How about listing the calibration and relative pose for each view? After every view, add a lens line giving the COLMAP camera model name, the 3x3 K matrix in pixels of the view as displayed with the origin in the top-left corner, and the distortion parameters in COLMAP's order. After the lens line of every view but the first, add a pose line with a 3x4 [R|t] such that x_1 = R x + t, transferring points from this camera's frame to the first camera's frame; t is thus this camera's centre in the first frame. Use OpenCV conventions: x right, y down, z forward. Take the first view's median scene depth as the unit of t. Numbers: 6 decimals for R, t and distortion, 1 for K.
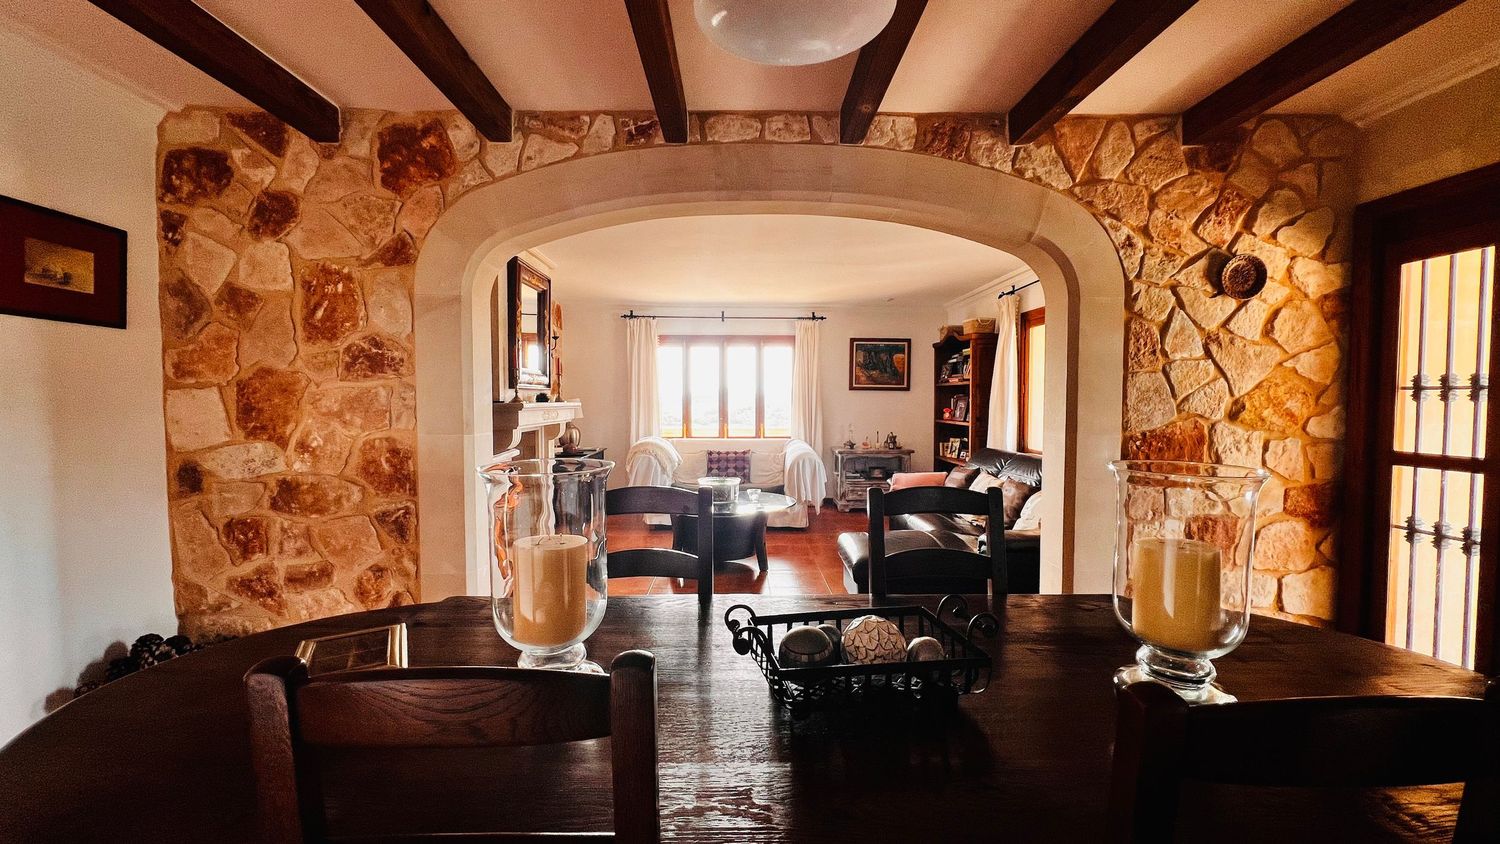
lens RADIAL K [[591.7, 0, 750.0], [0, 591.7, 422.0], [0, 0, 1]] dist [-0.000264, -0.000113]
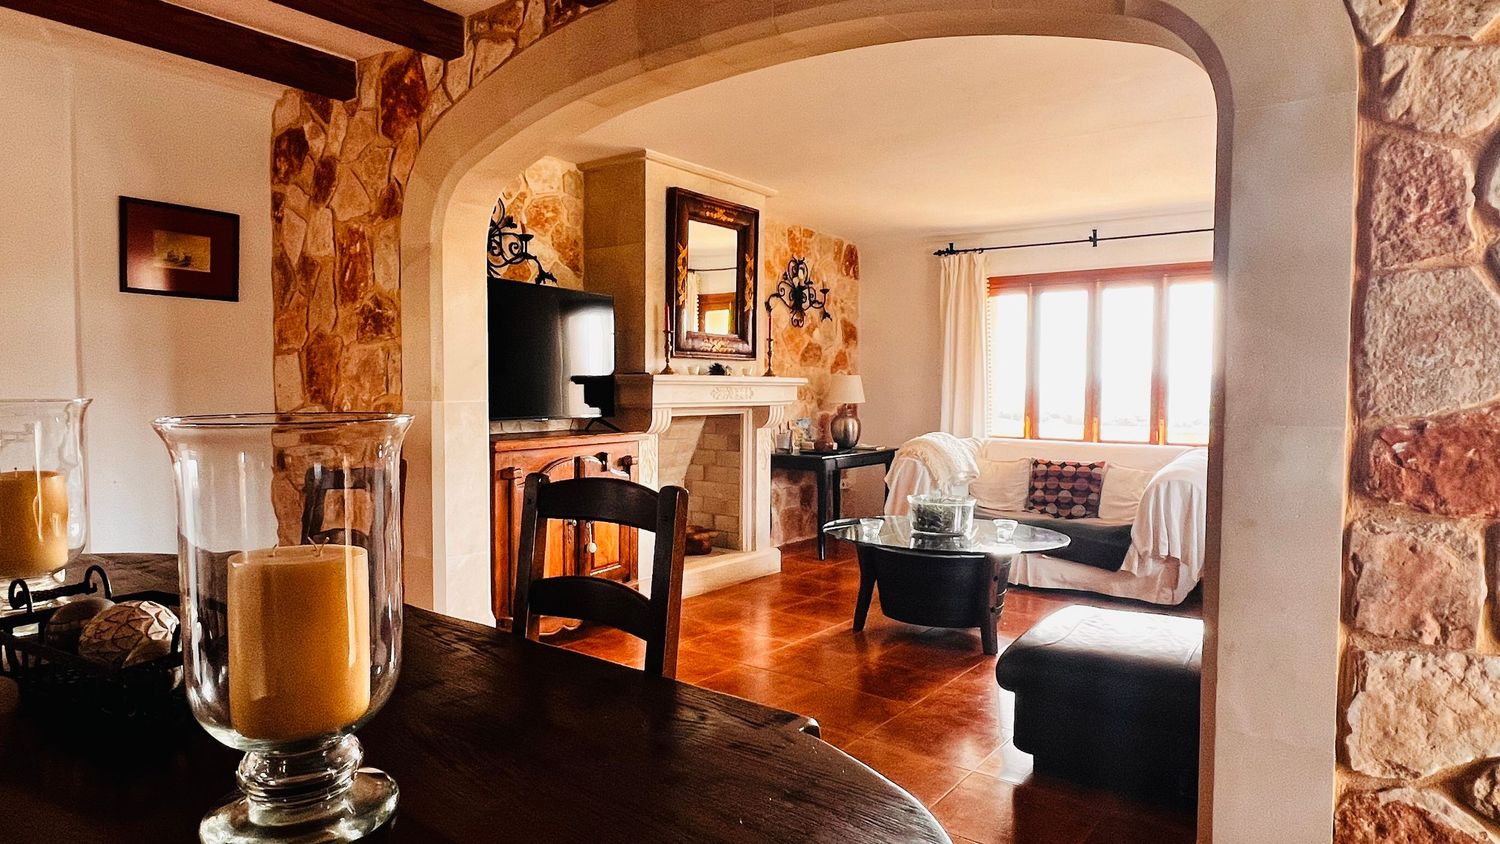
lens RADIAL K [[876.8, 0, 739.7], [0, 876.8, 425.9], [0, 0, 1]] dist [-0.002284, -0.000508]
pose [[0.783641, 0.031801, -0.620399, 0.691255], [-0.029174, 0.999471, 0.014381, 0.026146], [0.620528, 0.006830, 0.784155, 0.263181]]
